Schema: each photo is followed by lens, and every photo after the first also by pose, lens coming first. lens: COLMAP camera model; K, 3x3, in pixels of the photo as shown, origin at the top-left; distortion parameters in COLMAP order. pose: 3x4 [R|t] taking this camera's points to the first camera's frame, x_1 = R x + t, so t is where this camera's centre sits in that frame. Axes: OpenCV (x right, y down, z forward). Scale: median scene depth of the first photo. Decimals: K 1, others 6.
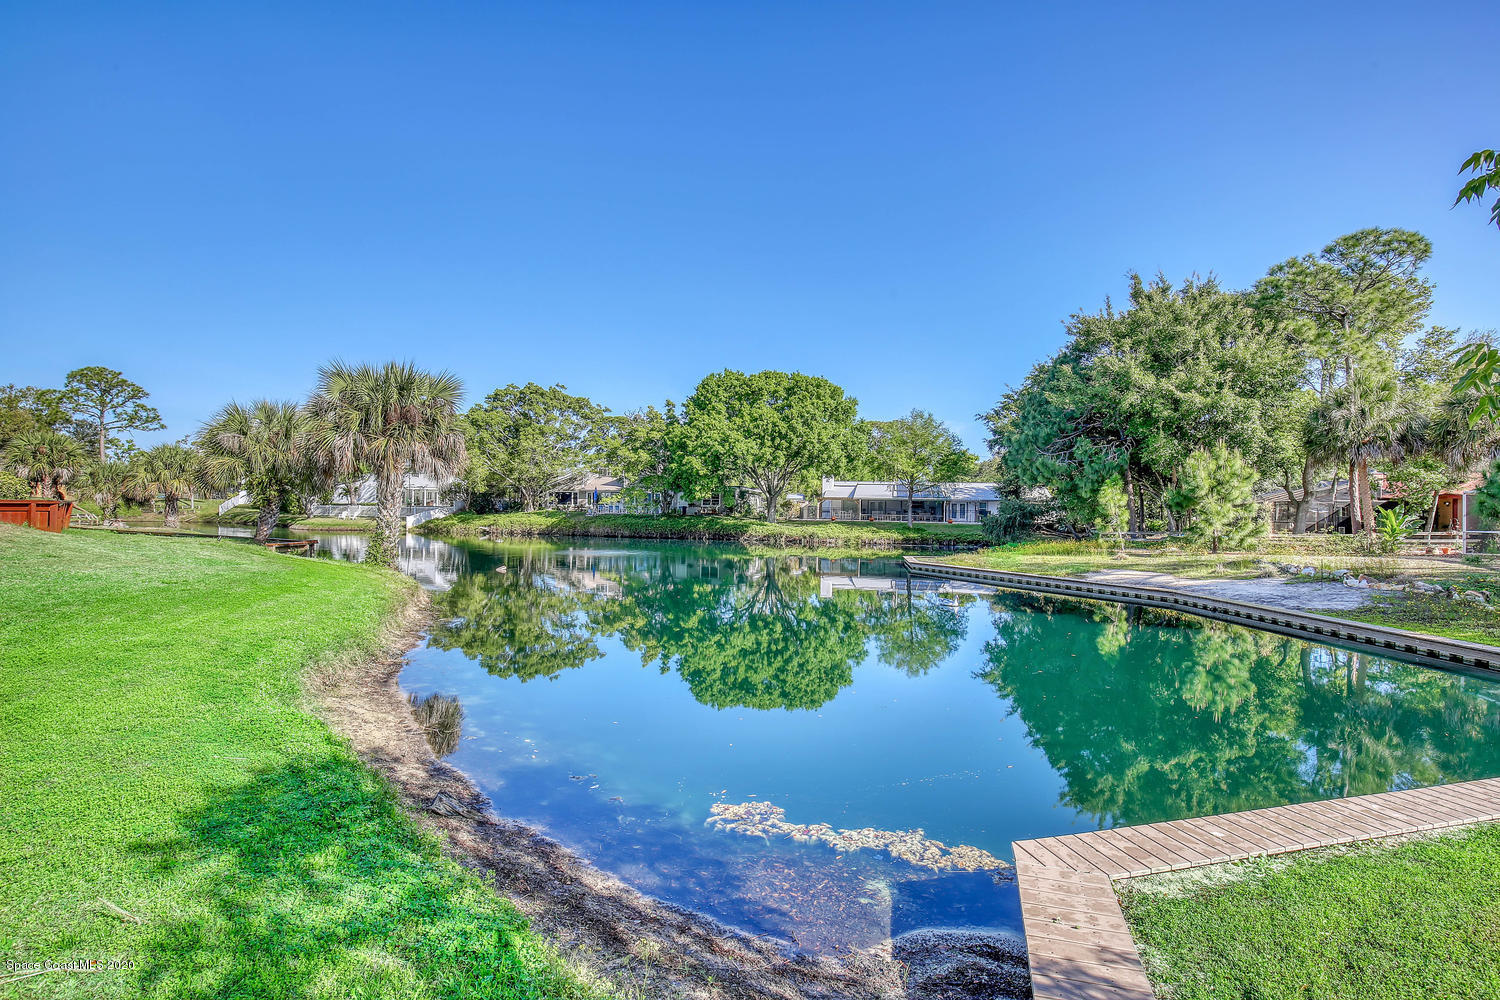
lens RADIAL K [[702.5, 0, 754.5], [0, 702.5, 504.1], [0, 0, 1]] dist [-0.023713, 0.000029]
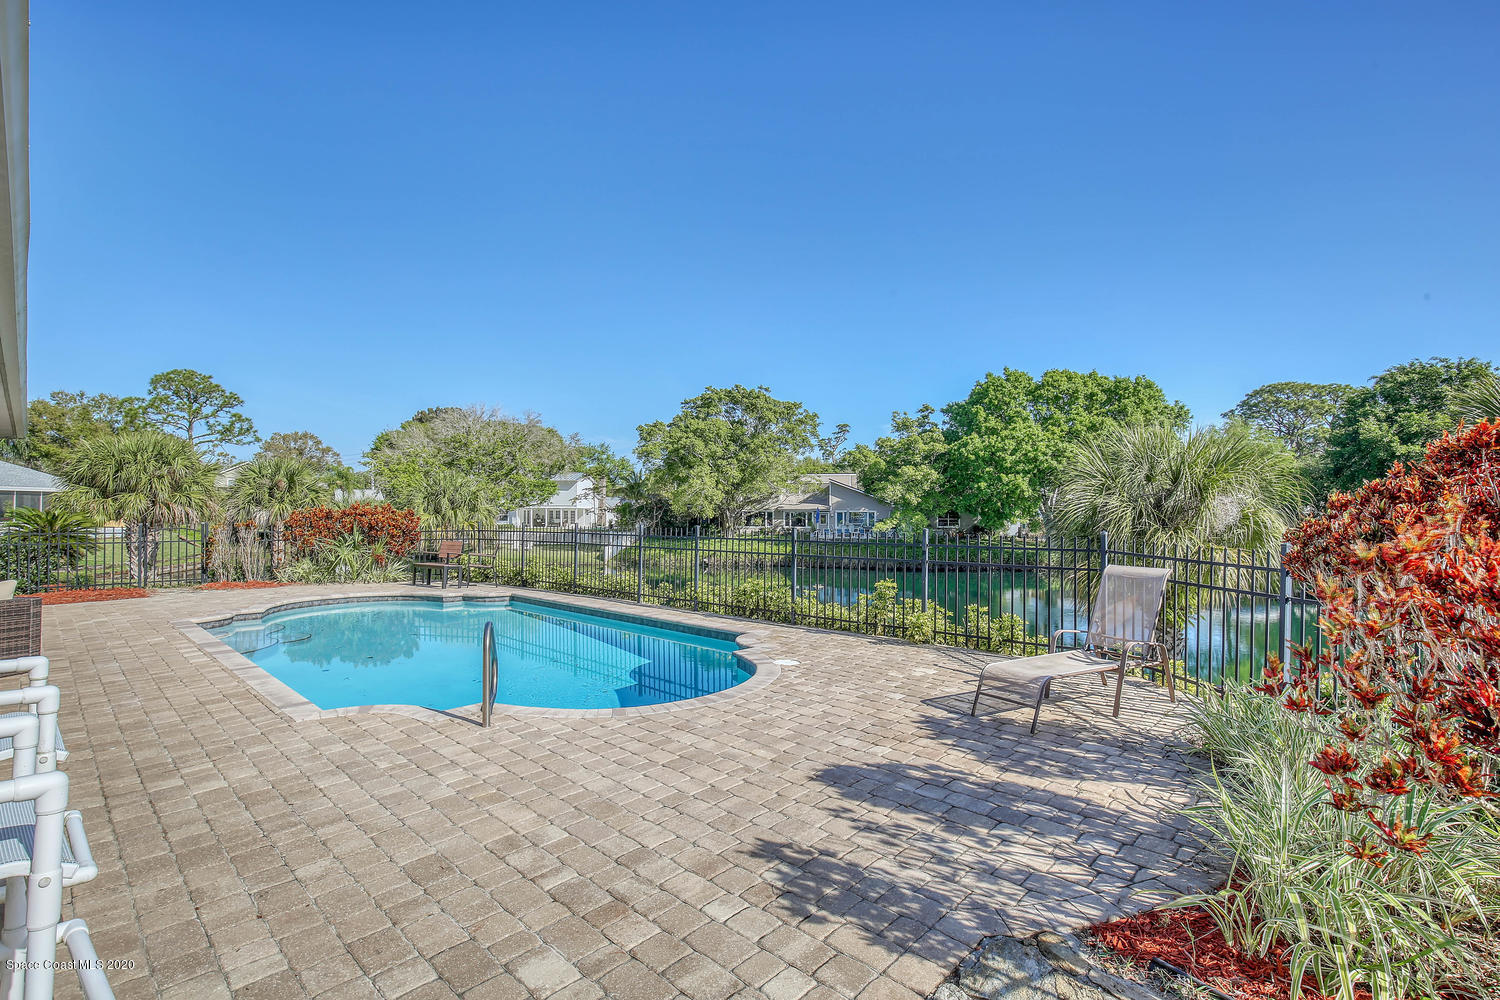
lens RADIAL K [[702.5, 0, 754.5], [0, 702.5, 504.1], [0, 0, 1]] dist [-0.023713, 0.000029]
pose [[0.999292, -0.015038, 0.034497, -0.304129], [0.014978, 0.999886, 0.002005, -0.028359], [-0.034524, -0.001487, 0.999403, 0.139562]]
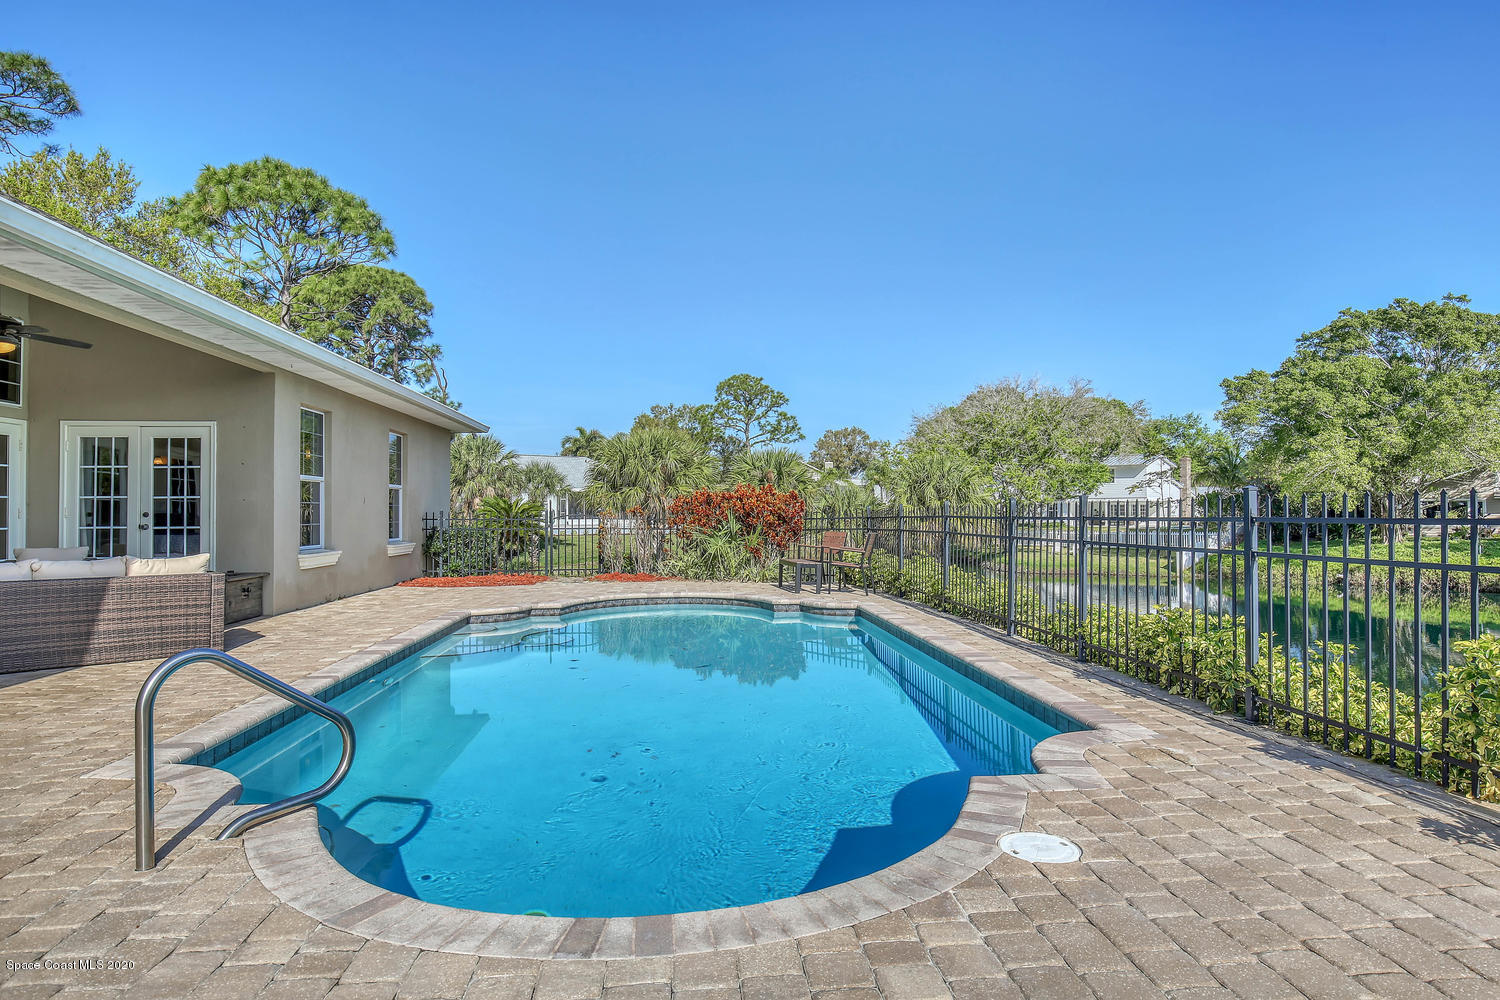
lens RADIAL K [[831.8, 0, 750.0], [0, 831.8, 500.0], [0, 0, 1]] dist [-0.022382, 0.000866]
pose [[0.770143, -0.031548, -0.637091, -0.283691], [0.028213, 0.999483, -0.015388, -0.023425], [0.637247, -0.006123, 0.770635, 0.190787]]
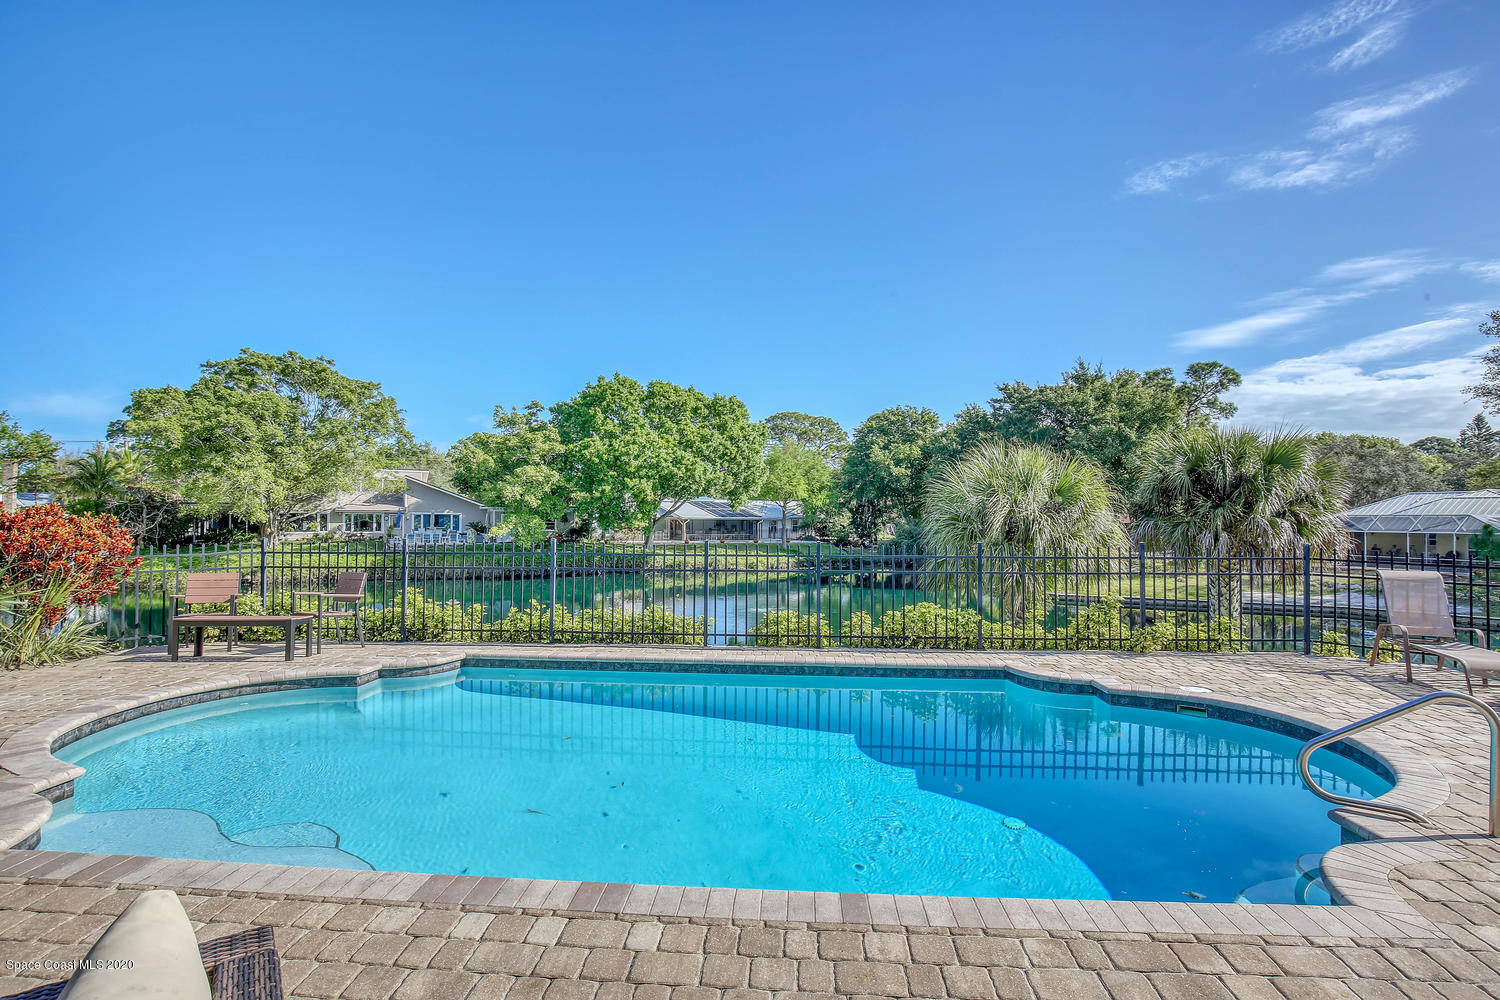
lens RADIAL K [[702.5, 0, 754.5], [0, 702.5, 504.1], [0, 0, 1]] dist [-0.023713, 0.000029]
pose [[0.752191, -0.002172, 0.658941, -0.389544], [-0.001843, 0.999984, 0.005401, -0.030608], [-0.658942, -0.005277, 0.752175, 0.199509]]
